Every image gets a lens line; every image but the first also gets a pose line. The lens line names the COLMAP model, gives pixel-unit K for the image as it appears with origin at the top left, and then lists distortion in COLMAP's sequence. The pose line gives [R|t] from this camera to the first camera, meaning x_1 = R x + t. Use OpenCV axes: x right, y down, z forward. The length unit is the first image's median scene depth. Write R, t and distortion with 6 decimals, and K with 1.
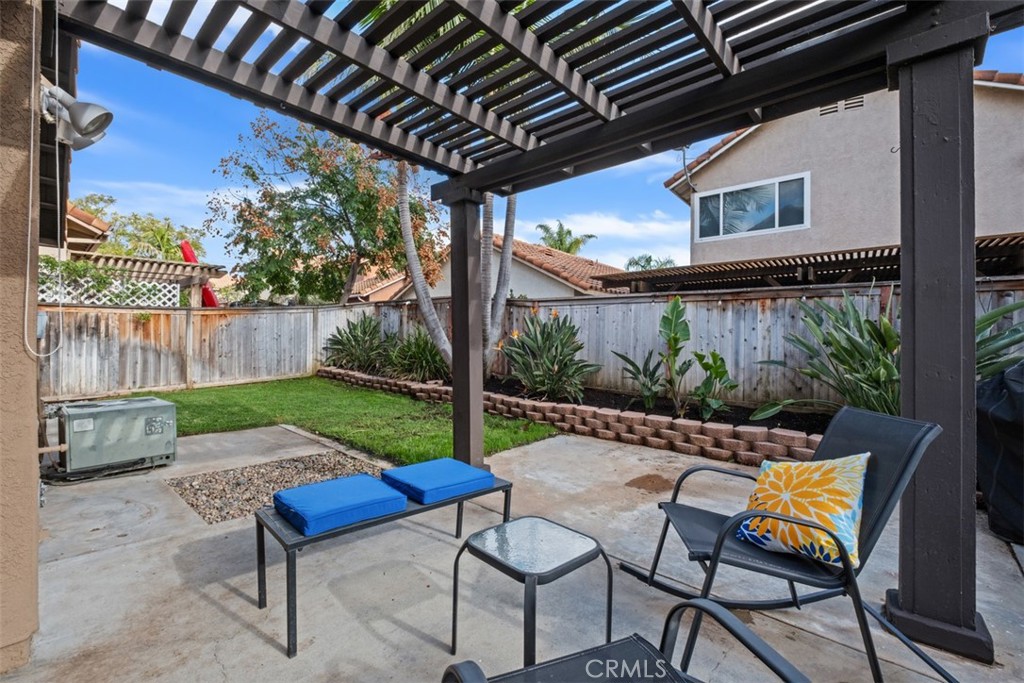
lens RADIAL K [[439.5, 0, 513.2], [0, 439.5, 336.8], [0, 0, 1]] dist [0.001263, -0.006266]
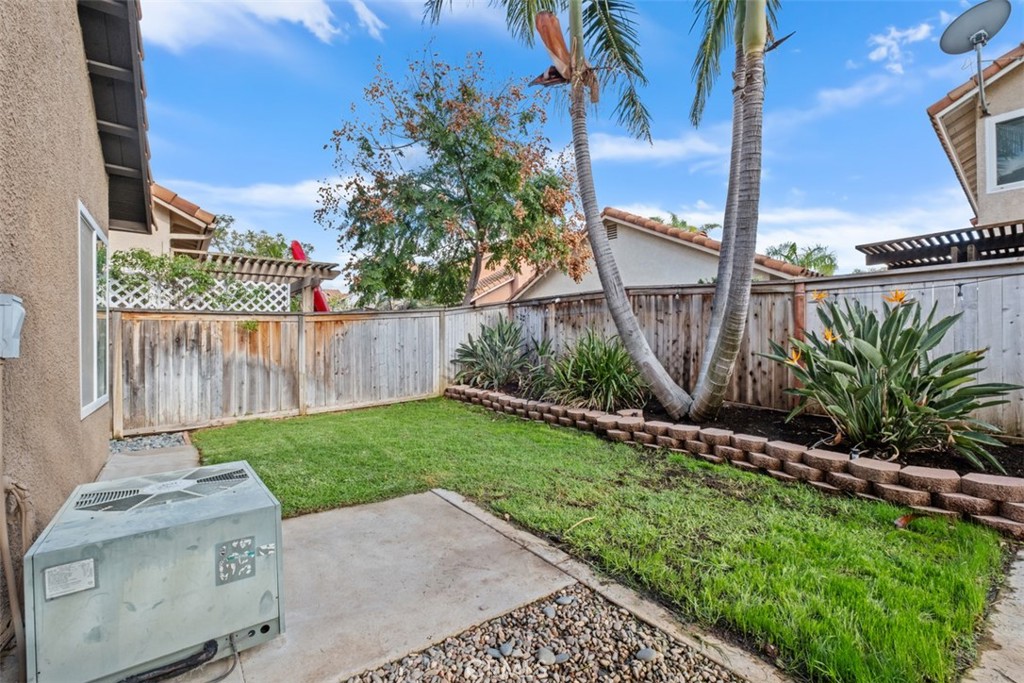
lens RADIAL K [[431.3, 0, 495.2], [0, 431.3, 341.4], [0, 0, 1]] dist [0.000793, 0.000090]
pose [[0.978004, -0.018294, -0.207783, -0.234683], [0.016198, 0.999799, -0.011783, 0.000361], [0.207957, 0.008158, 0.978104, 0.312091]]
